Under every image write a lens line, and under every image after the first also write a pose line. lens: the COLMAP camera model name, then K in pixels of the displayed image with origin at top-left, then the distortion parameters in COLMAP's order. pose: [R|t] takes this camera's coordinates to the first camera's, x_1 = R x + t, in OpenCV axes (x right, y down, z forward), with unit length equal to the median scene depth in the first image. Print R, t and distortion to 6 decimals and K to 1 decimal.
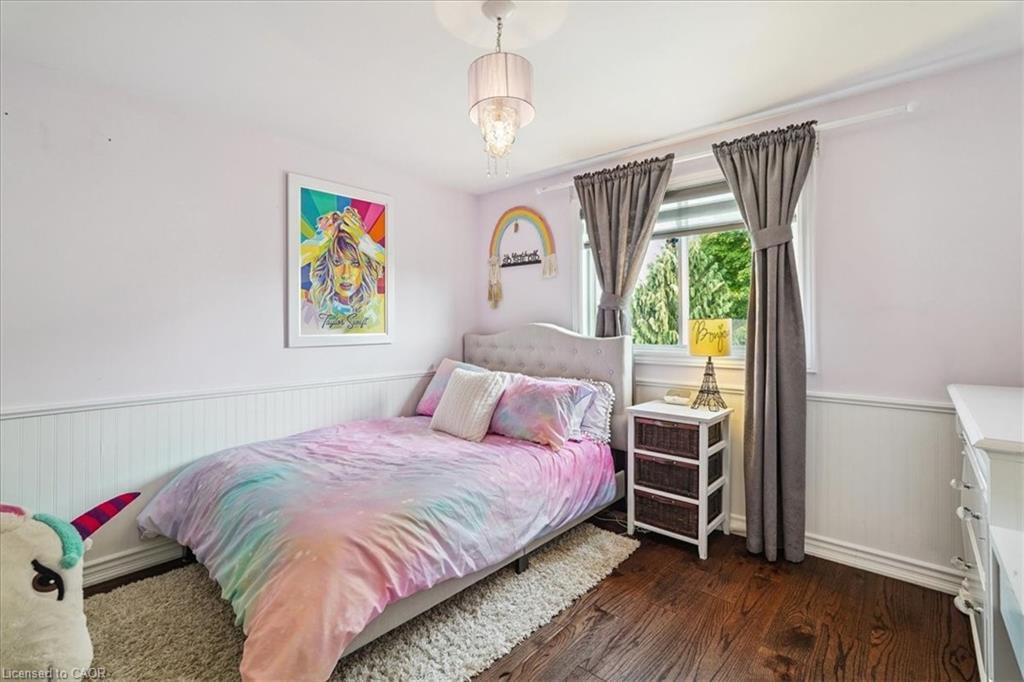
lens RADIAL K [[464.0, 0, 505.6], [0, 464.0, 328.0], [0, 0, 1]] dist [0.000555, 0.000271]
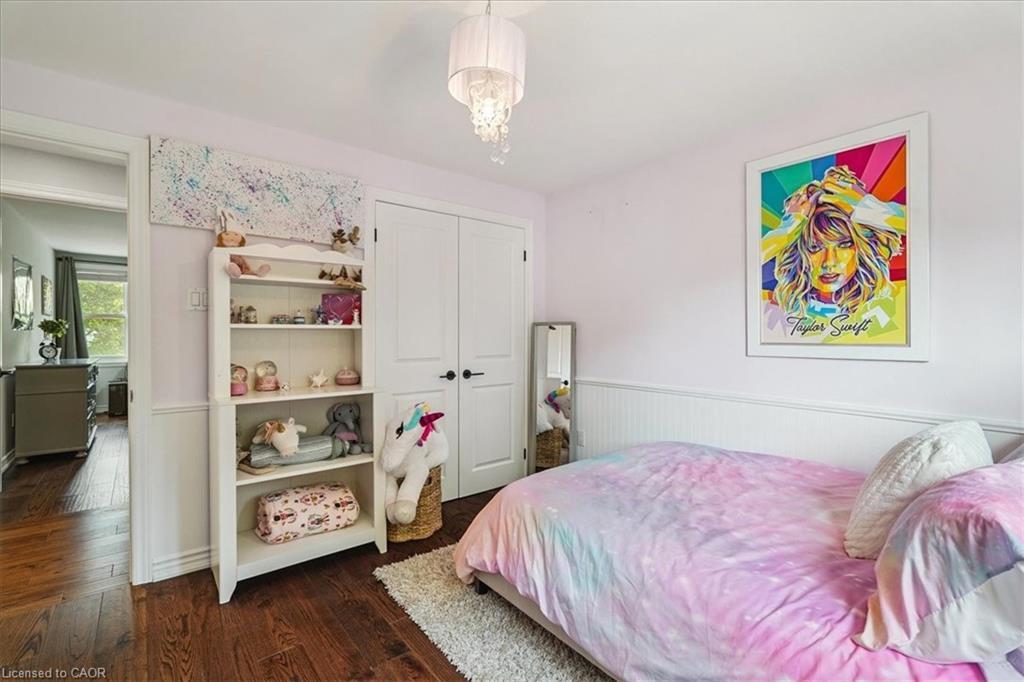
lens RADIAL K [[464.0, 0, 505.6], [0, 464.0, 328.0], [0, 0, 1]] dist [0.000555, 0.000271]
pose [[-0.165857, -0.005650, -0.986134, 0.465149], [-0.004069, 0.999979, -0.005045, -0.005806], [0.986141, 0.003176, -0.165876, 0.629784]]
